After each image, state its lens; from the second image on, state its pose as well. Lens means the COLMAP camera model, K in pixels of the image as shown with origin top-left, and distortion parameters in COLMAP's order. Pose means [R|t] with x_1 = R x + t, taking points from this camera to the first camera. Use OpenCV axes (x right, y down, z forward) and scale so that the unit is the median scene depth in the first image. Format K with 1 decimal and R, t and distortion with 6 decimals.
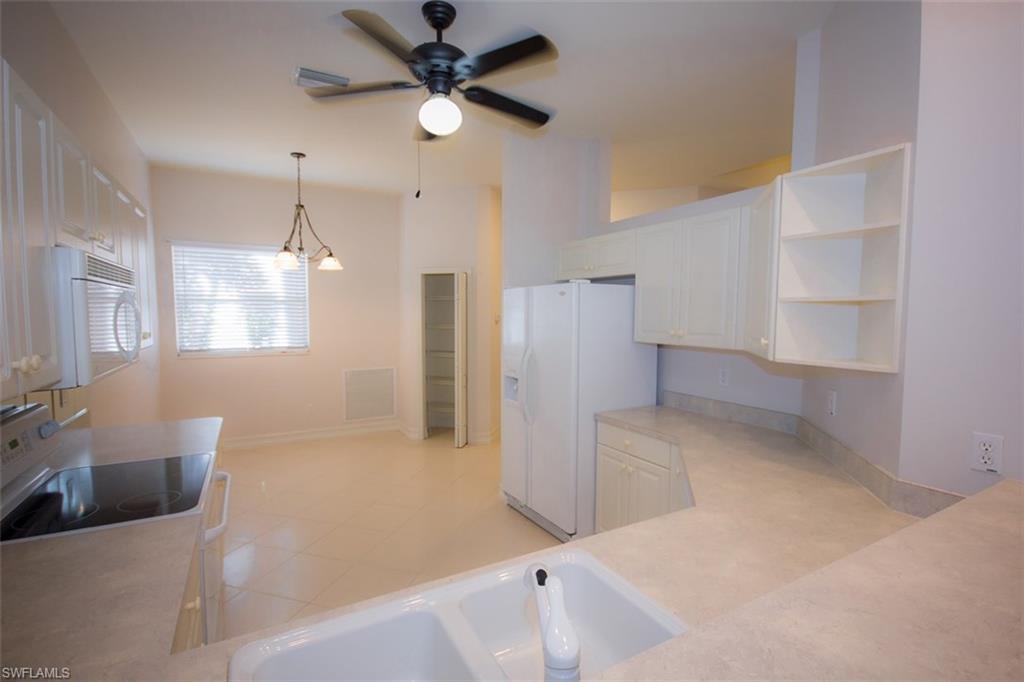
lens RADIAL K [[477.1, 0, 512.0], [0, 477.1, 341.0], [0, 0, 1]] dist [0.018468, -0.000123]
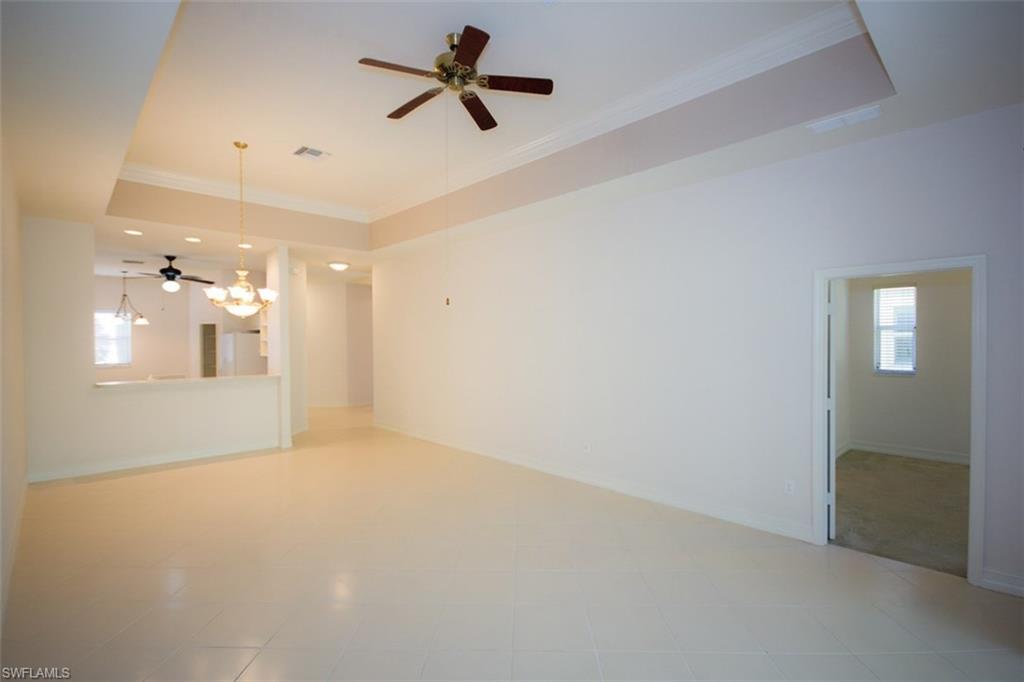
lens RADIAL K [[477.1, 0, 512.0], [0, 477.1, 341.0], [0, 0, 1]] dist [0.018468, -0.000123]
pose [[0.971310, -0.012746, 0.237476, 0.982171], [0.025852, 0.998304, -0.052158, 0.108376], [-0.236408, 0.056801, 0.969992, -2.023038]]
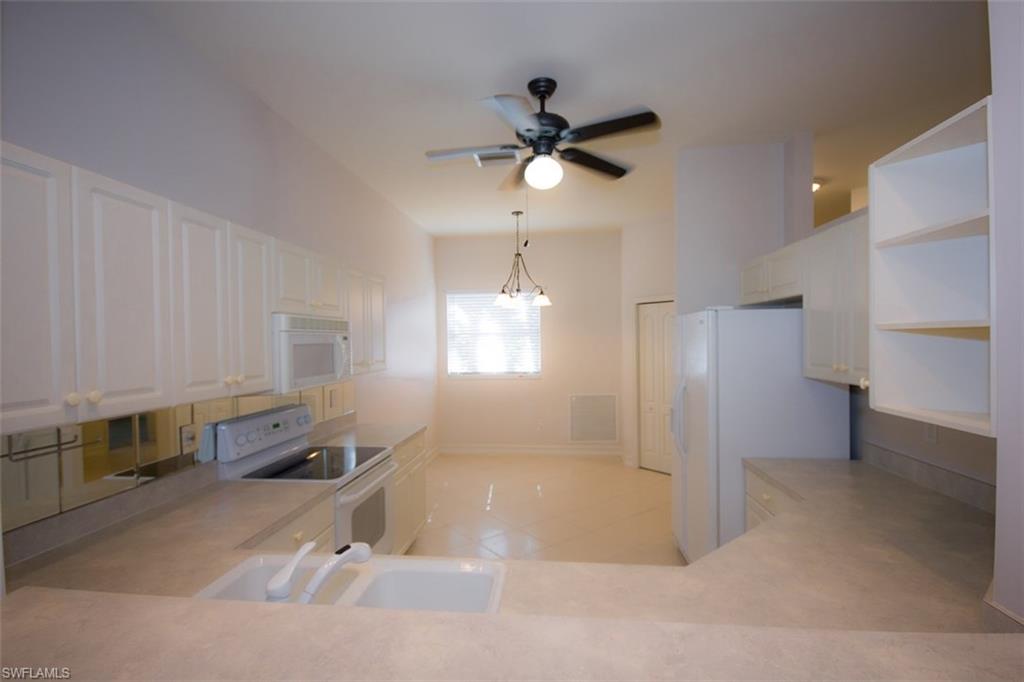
lens RADIAL K [[477.1, 0, 512.0], [0, 477.1, 341.0], [0, 0, 1]] dist [0.018468, -0.000123]
pose [[0.820086, -0.013020, -0.572093, 0.307817], [-0.017830, 0.998674, -0.048288, -0.010684], [0.571963, 0.049801, 0.818766, 0.032024]]
